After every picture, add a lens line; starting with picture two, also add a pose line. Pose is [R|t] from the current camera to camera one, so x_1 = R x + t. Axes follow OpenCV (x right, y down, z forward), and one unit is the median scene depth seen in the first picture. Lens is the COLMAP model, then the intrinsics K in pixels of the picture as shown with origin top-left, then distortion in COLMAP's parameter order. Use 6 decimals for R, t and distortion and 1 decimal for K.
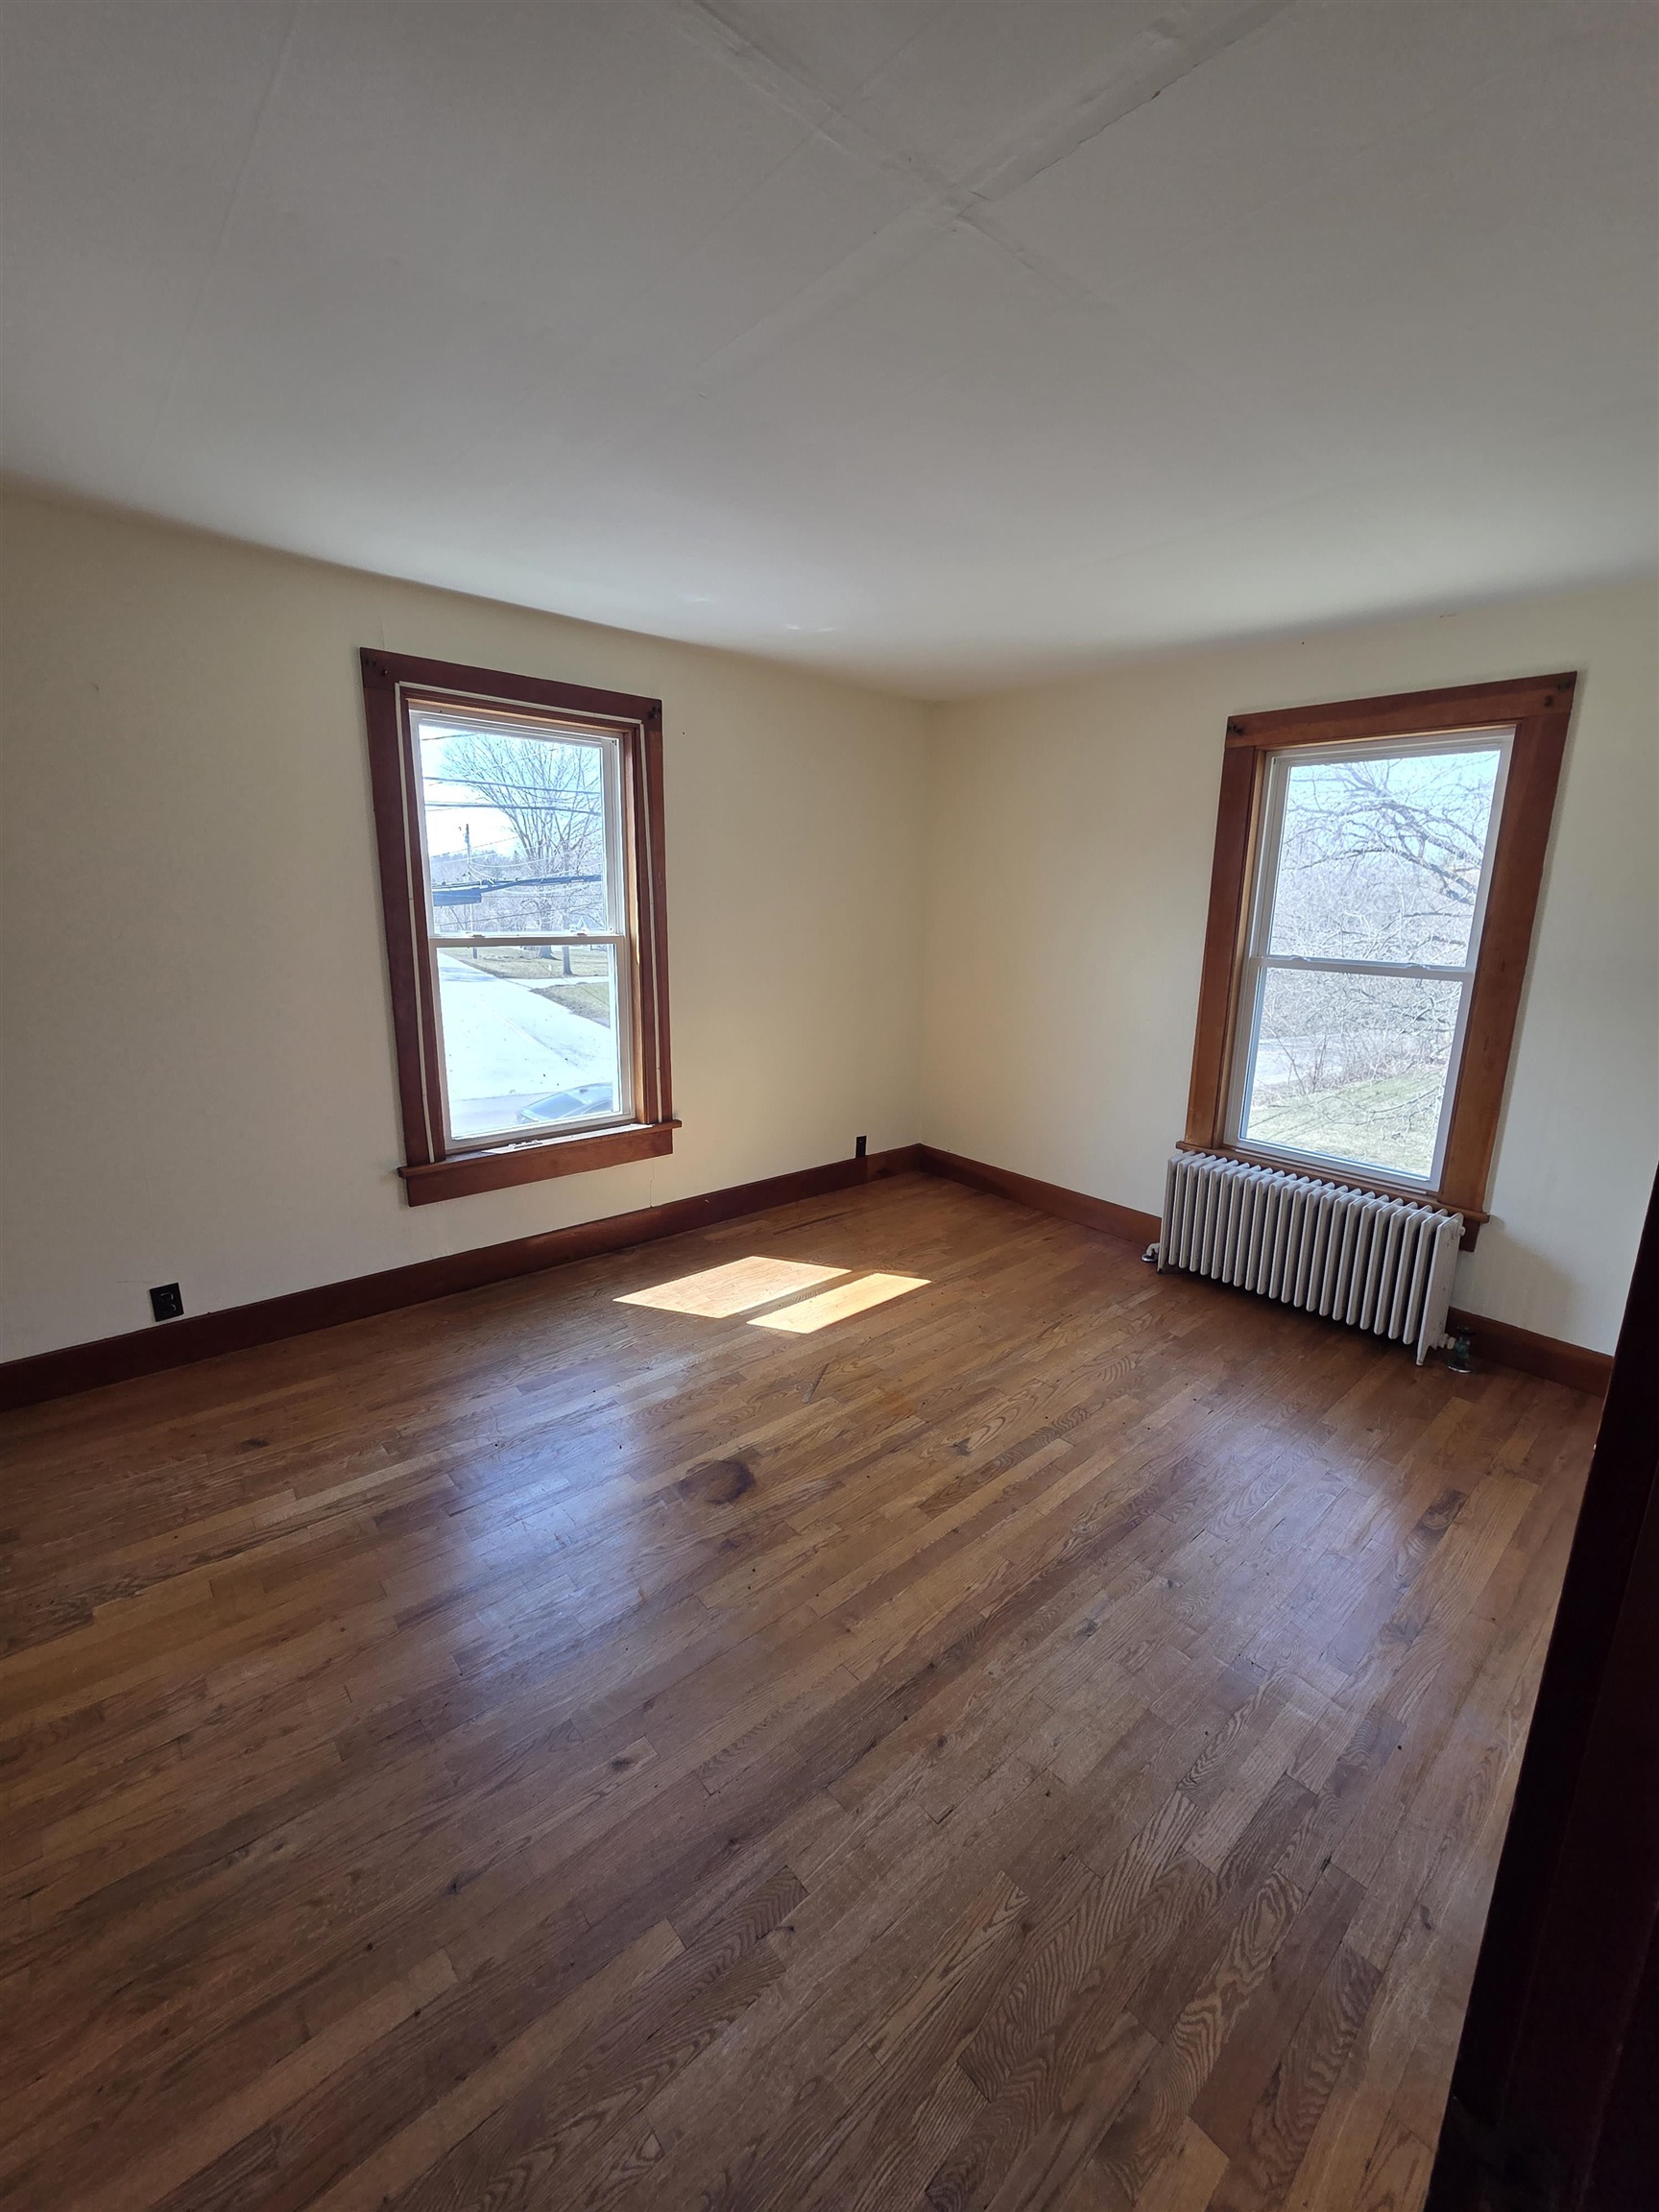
lens RADIAL K [[901.4, 0, 852.0], [0, 901.4, 1095.4], [0, 0, 1]] dist [0.002019, -0.003672]
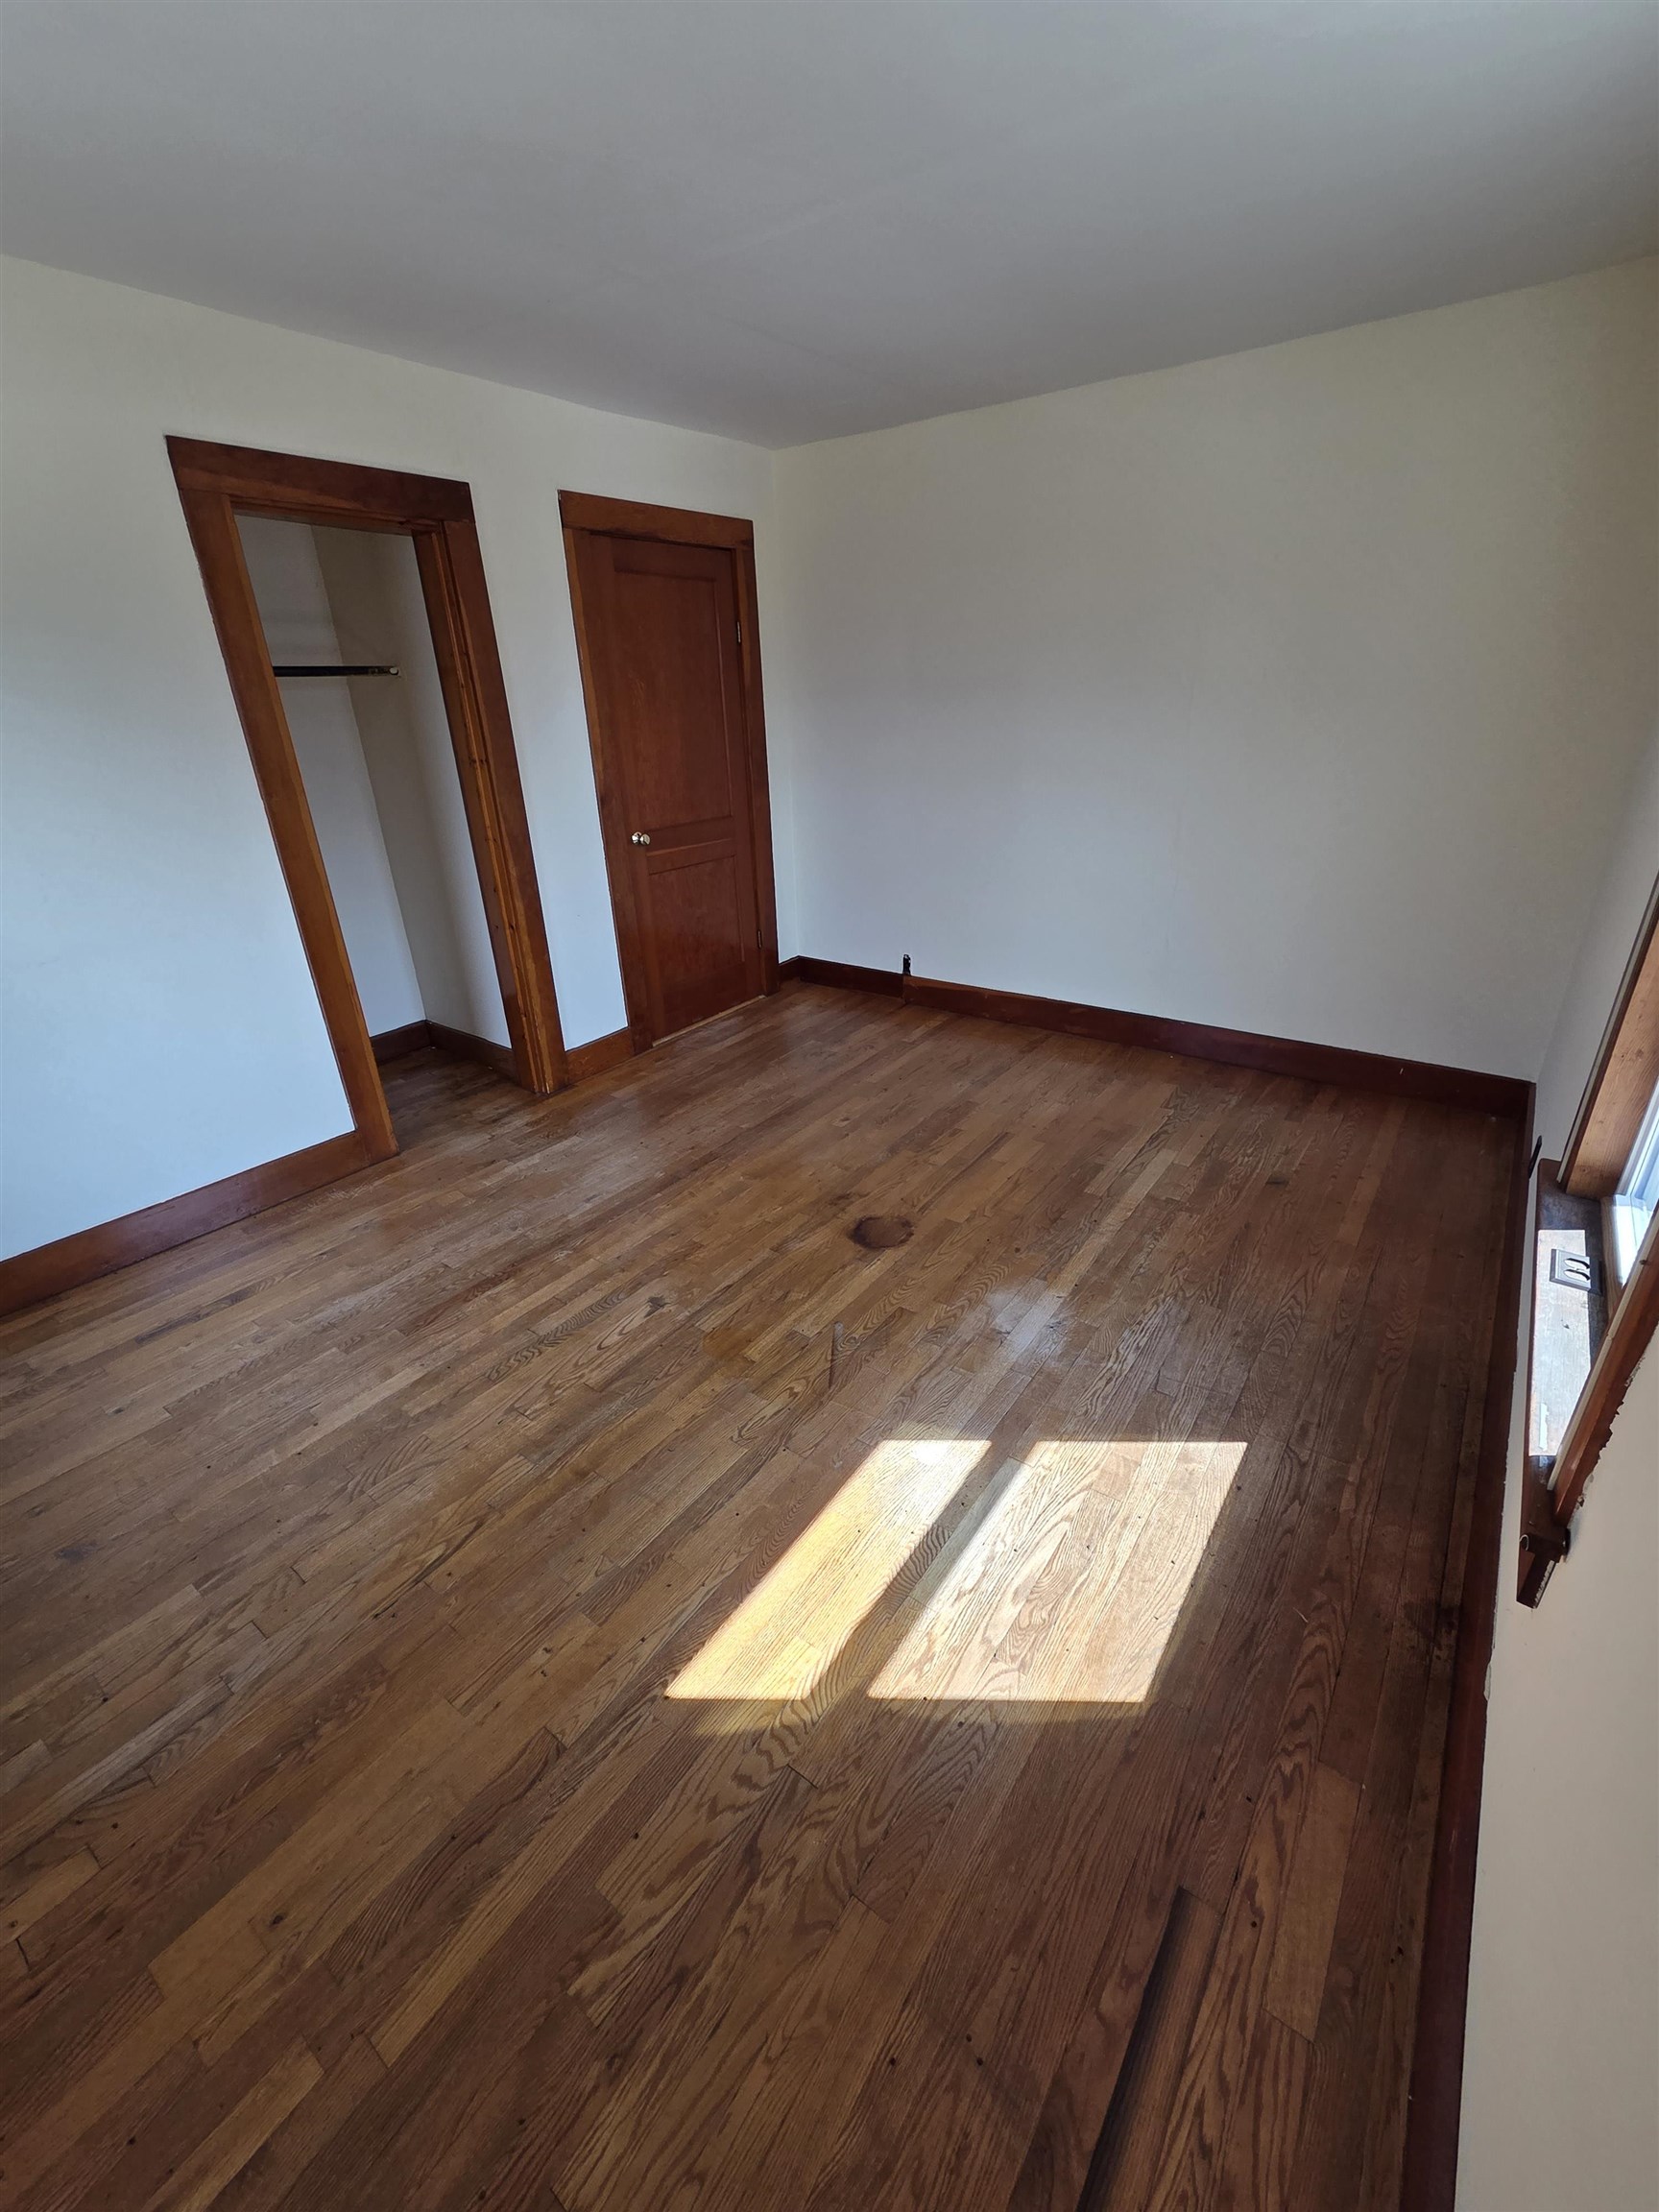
lens RADIAL K [[901.4, 0, 852.0], [0, 901.4, 1095.4], [0, 0, 1]] dist [0.002019, -0.003672]
pose [[-0.977348, 0.089370, -0.191845, 0.075216], [-0.043582, 0.802056, 0.595657, -0.322081], [0.207104, 0.590525, -0.779992, 1.492660]]
